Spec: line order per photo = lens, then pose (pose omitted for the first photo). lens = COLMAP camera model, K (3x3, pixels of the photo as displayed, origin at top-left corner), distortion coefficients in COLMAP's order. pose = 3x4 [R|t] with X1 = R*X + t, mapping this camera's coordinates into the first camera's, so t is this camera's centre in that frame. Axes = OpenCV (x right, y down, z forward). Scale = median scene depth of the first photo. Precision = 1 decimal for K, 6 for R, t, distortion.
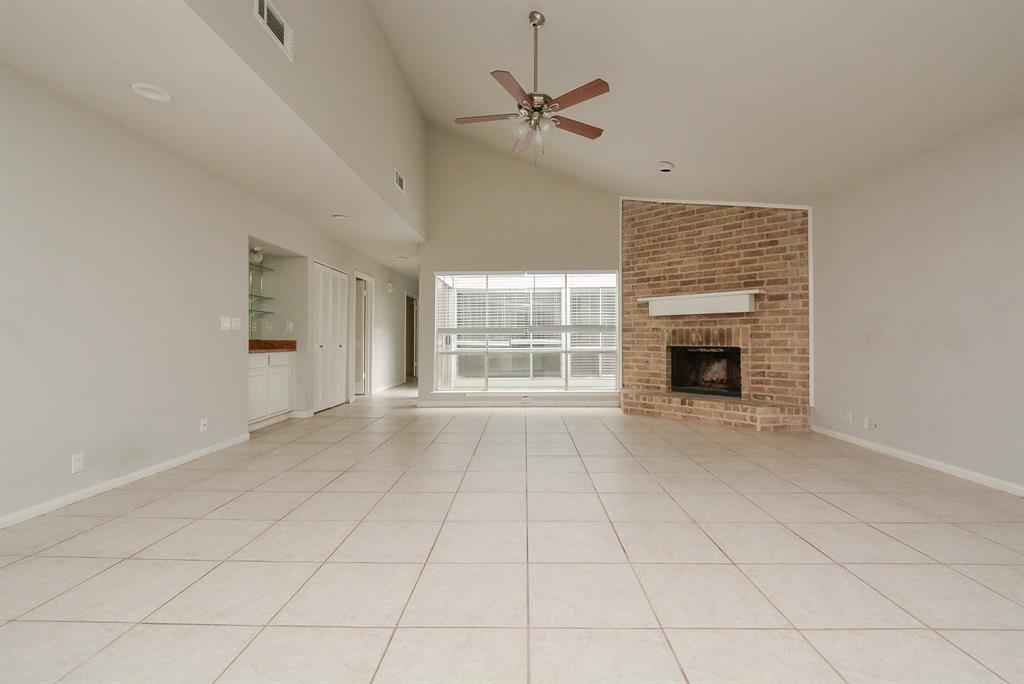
lens RADIAL K [[446.3, 0, 514.7], [0, 446.3, 337.0], [0, 0, 1]] dist [0.003613, -0.000116]
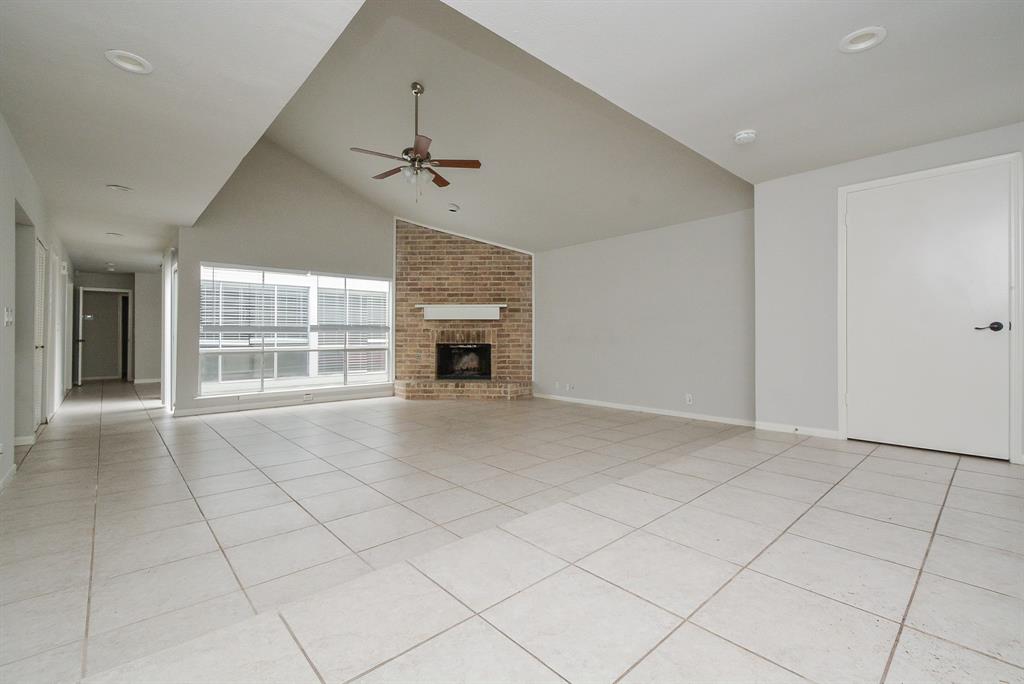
lens RADIAL K [[446.3, 0, 513.7], [0, 446.3, 339.3], [0, 0, 1]] dist [0.003613, -0.000116]
pose [[0.730810, -0.001404, 0.682579, -0.374464], [-0.004496, 0.999966, 0.006870, -0.001341], [-0.682566, -0.008090, 0.730779, -0.078972]]
